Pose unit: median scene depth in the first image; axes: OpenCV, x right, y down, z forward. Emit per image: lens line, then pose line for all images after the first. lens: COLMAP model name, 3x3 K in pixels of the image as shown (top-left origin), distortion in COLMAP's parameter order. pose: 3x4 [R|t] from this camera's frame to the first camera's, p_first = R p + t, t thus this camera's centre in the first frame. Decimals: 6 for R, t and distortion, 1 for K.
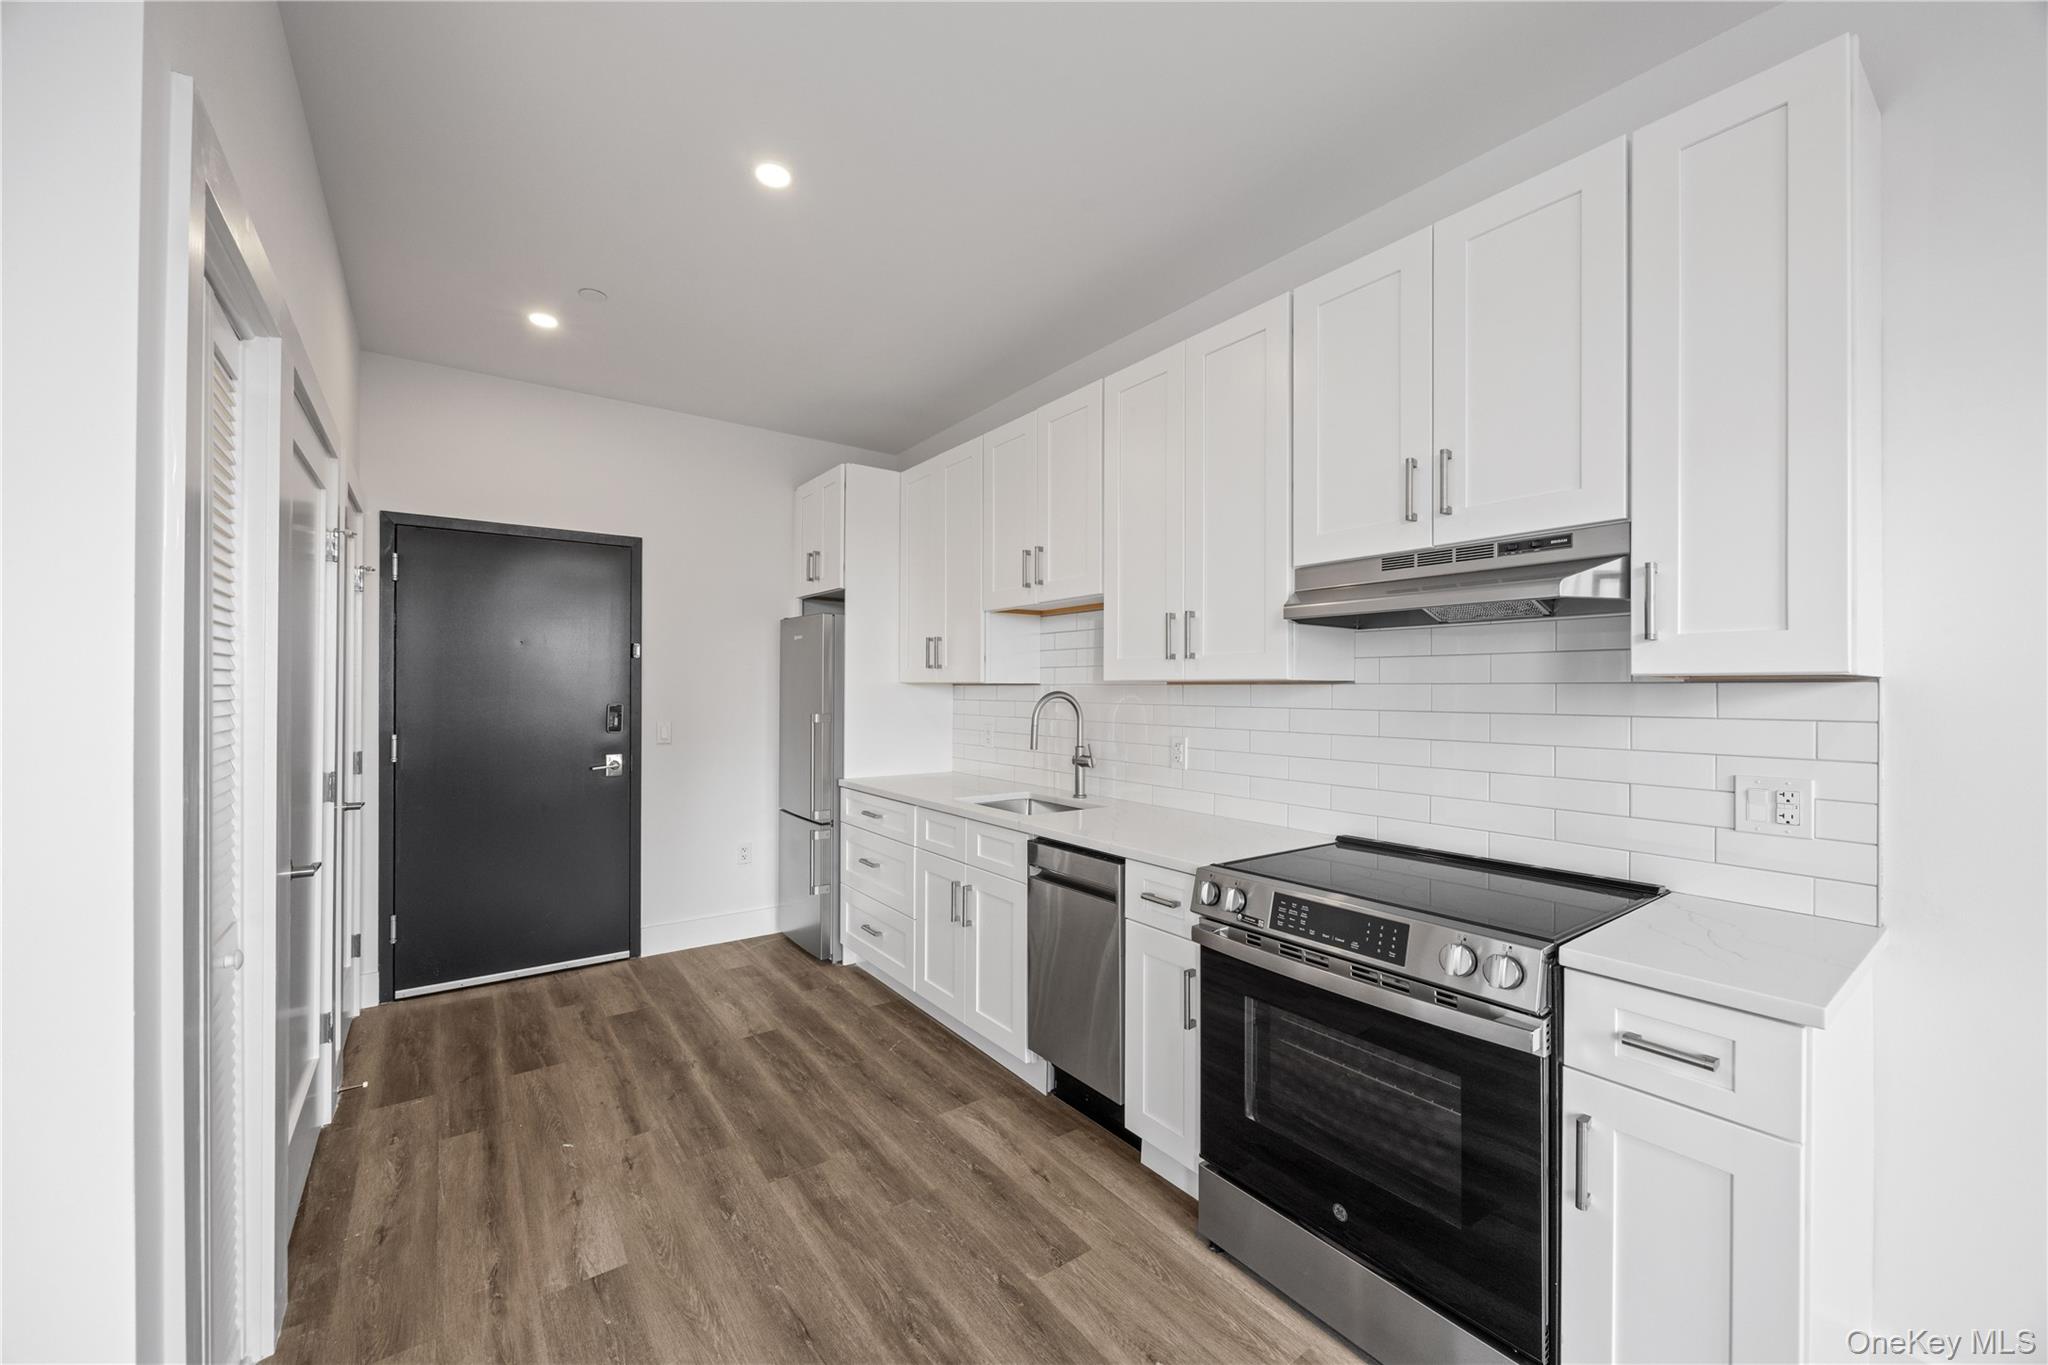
lens RADIAL K [[781.9, 0, 1024.0], [0, 781.9, 682.5], [0, 0, 1]] dist [-0.012741, 0.000048]
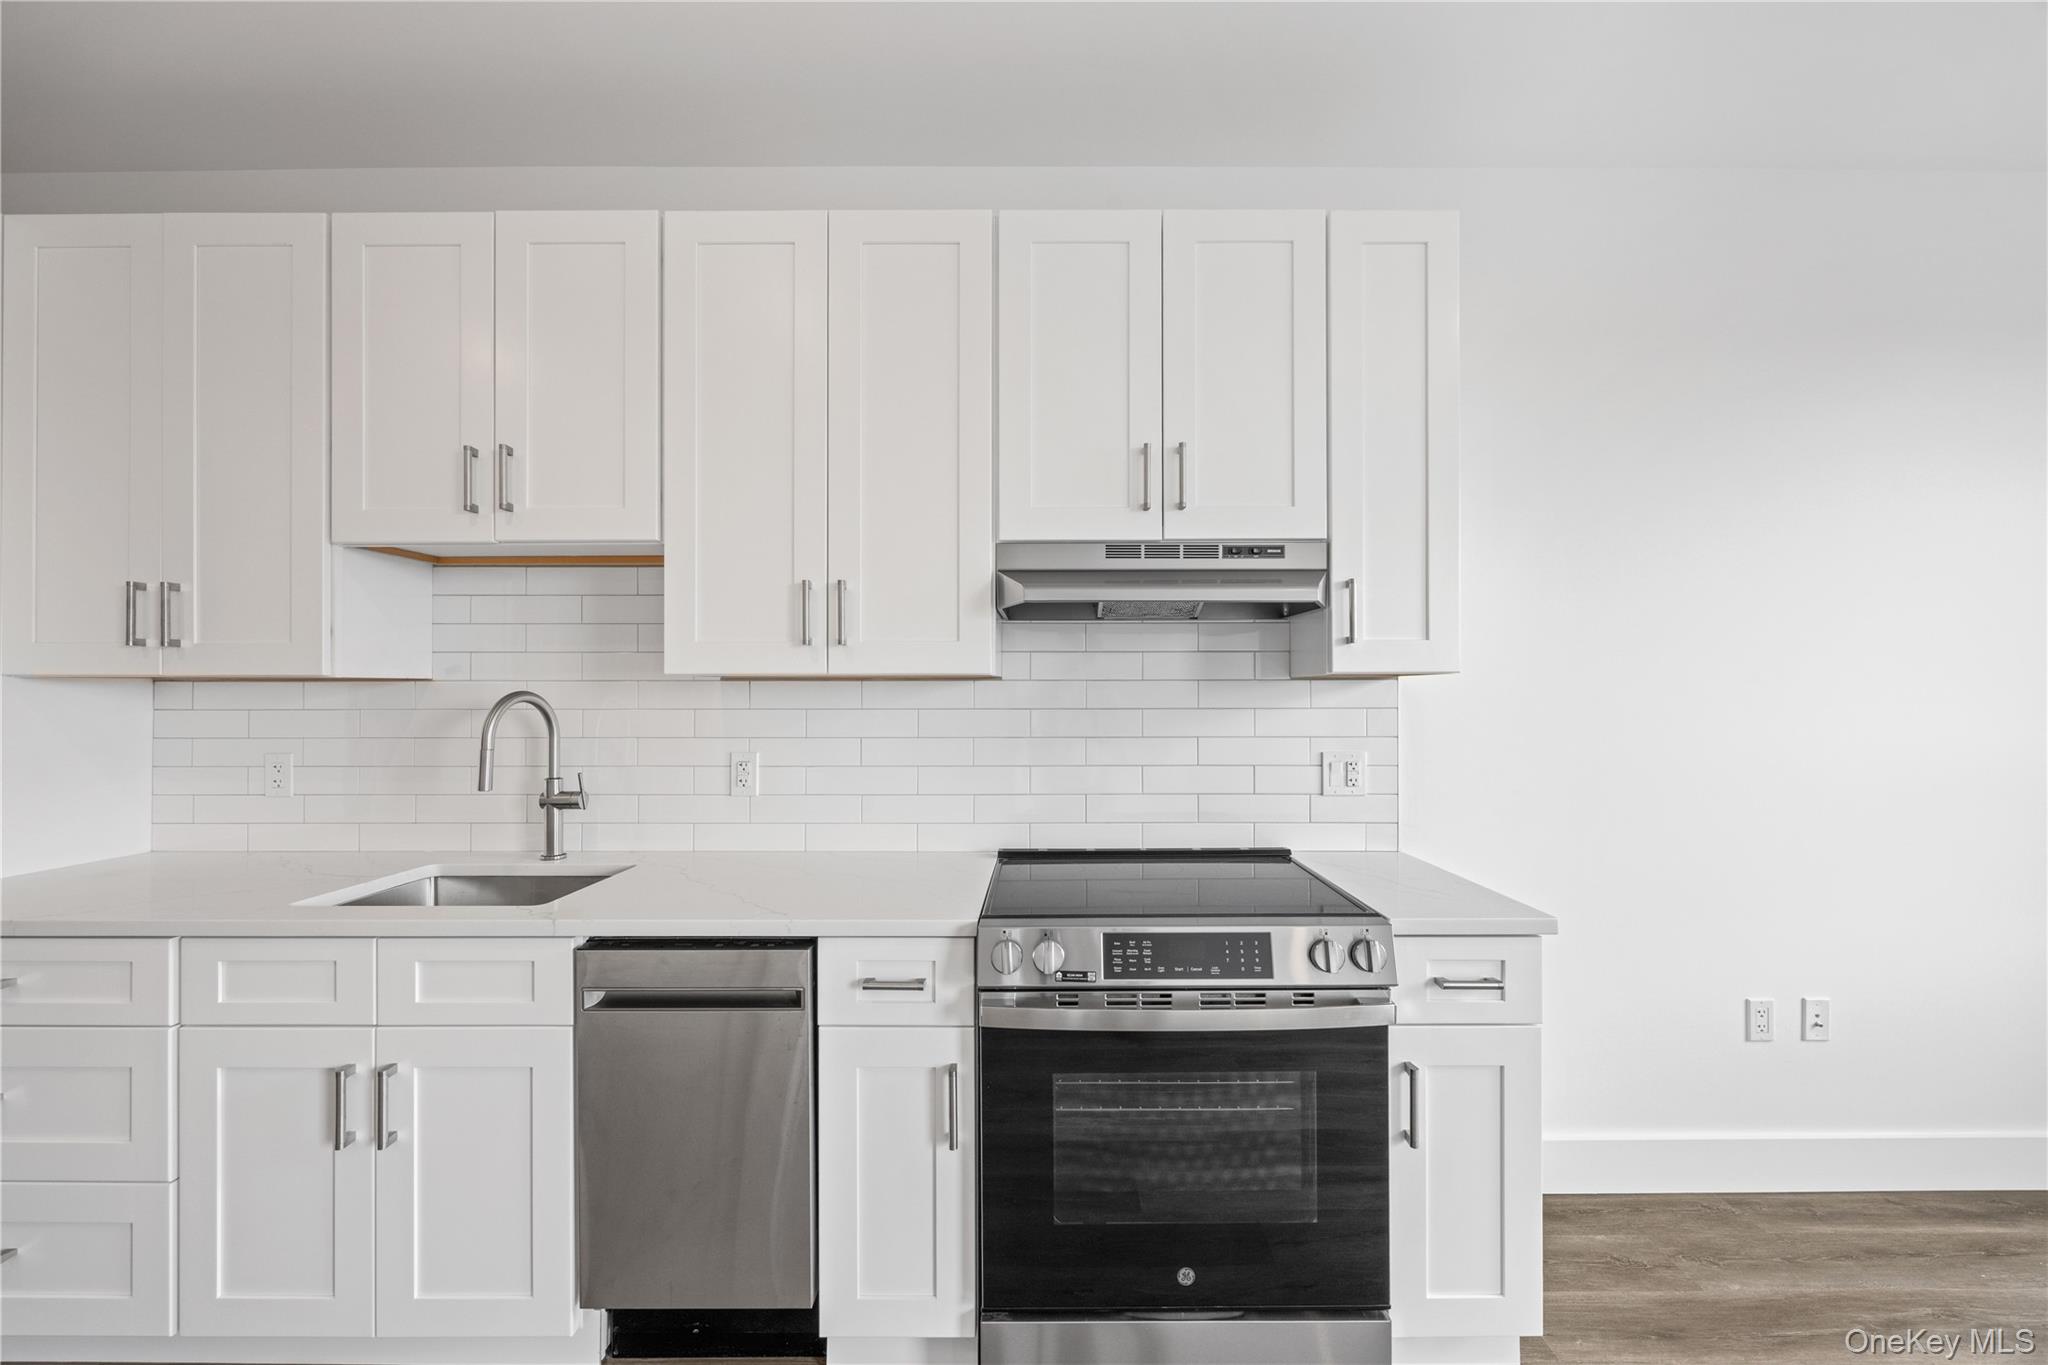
lens RADIAL K [[808.1, 0, 1041.2], [0, 808.1, 681.9], [0, 0, 1]] dist [-0.002706, -0.000107]
pose [[0.597373, 0.000166, 0.801963, -0.231632], [-0.002736, 0.999995, 0.001831, 0.001647], [-0.801959, -0.003288, 0.597370, 0.316276]]
